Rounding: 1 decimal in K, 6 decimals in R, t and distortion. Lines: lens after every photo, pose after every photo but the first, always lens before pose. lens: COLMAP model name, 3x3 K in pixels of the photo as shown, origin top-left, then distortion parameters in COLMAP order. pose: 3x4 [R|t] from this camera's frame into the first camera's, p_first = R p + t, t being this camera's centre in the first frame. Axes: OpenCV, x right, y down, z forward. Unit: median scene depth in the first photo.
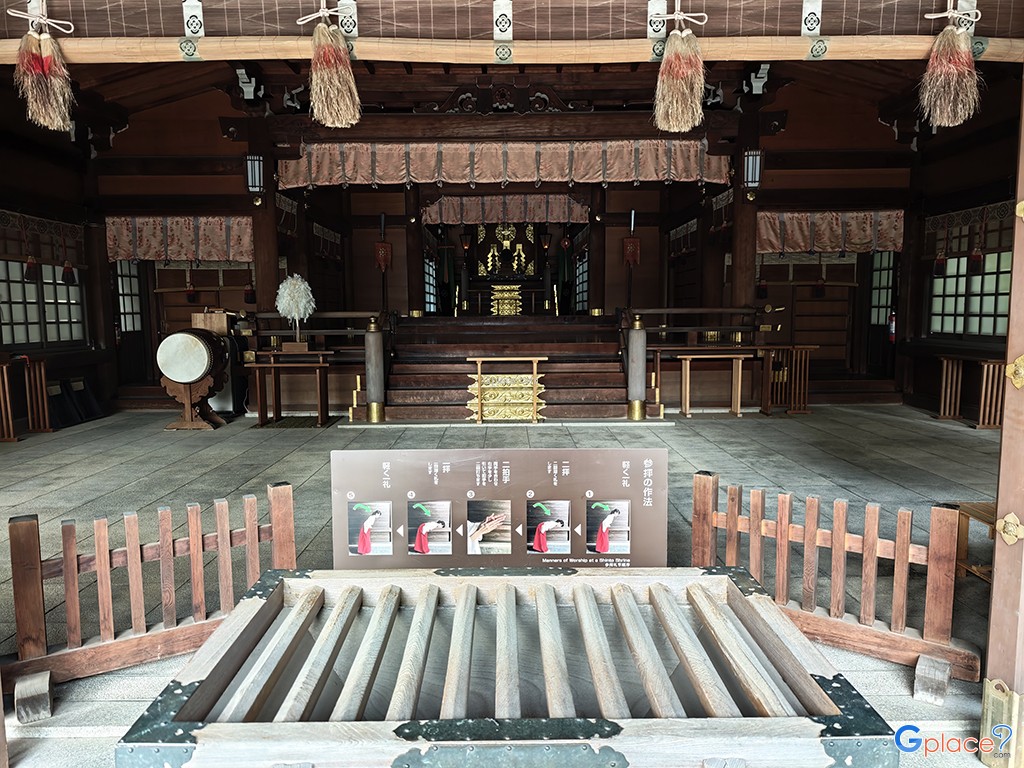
lens RADIAL K [[727.5, 0, 514.3], [0, 727.5, 385.9], [0, 0, 1]] dist [0.036894, -0.024466]
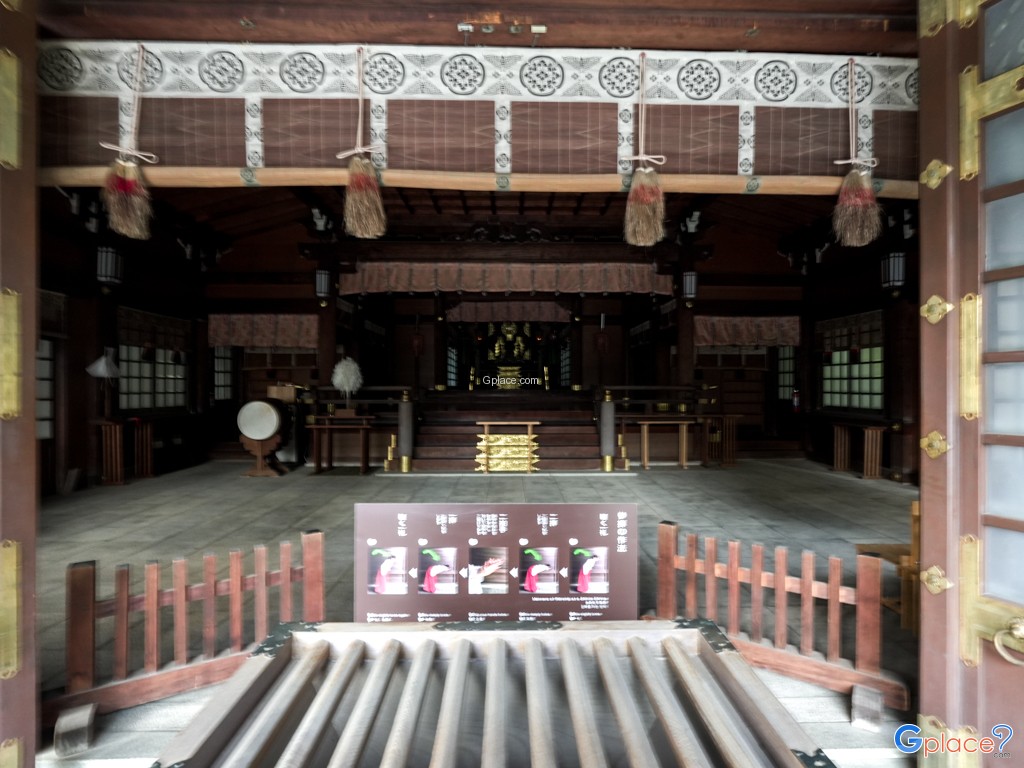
lens RADIAL K [[727.5, 0, 514.6], [0, 727.5, 383.0], [0, 0, 1]] dist [0.036894, -0.024466]
pose [[0.999783, 0.009603, 0.018464, -0.016177], [-0.007403, 0.993252, -0.115737, 0.029726], [-0.019451, 0.115575, 0.993108, -0.212997]]
